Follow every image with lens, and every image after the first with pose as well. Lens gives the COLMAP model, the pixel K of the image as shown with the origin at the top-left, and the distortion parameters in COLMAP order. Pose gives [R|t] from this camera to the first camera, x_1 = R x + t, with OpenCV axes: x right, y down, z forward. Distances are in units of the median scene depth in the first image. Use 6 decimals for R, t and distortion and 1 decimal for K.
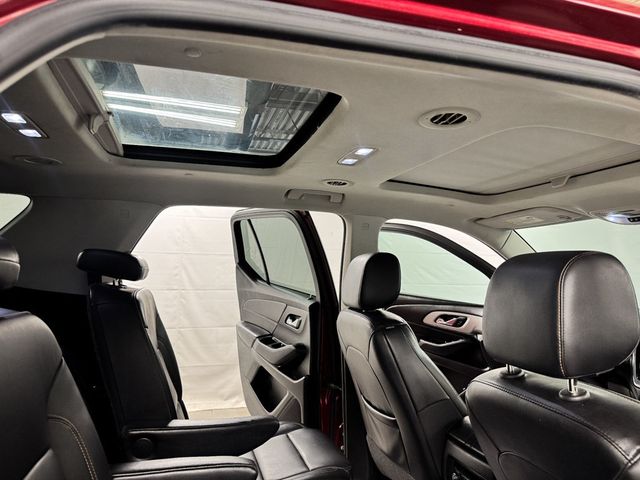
lens RADIAL K [[450.9, 0, 323.1], [0, 450.9, 237.2], [0, 0, 1]] dist [0.028724, -0.020488]
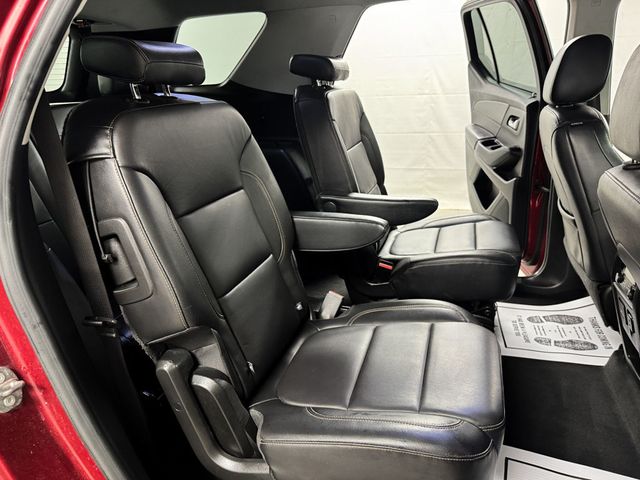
lens RADIAL K [[450.9, 0, 323.1], [0, 450.9, 237.2], [0, 0, 1]] dist [0.028724, -0.020488]
pose [[0.847174, 0.136546, -0.513470, 0.114832], [0.084371, 0.919577, 0.383745, 0.007227], [0.524574, -0.368421, 0.767521, -0.034492]]
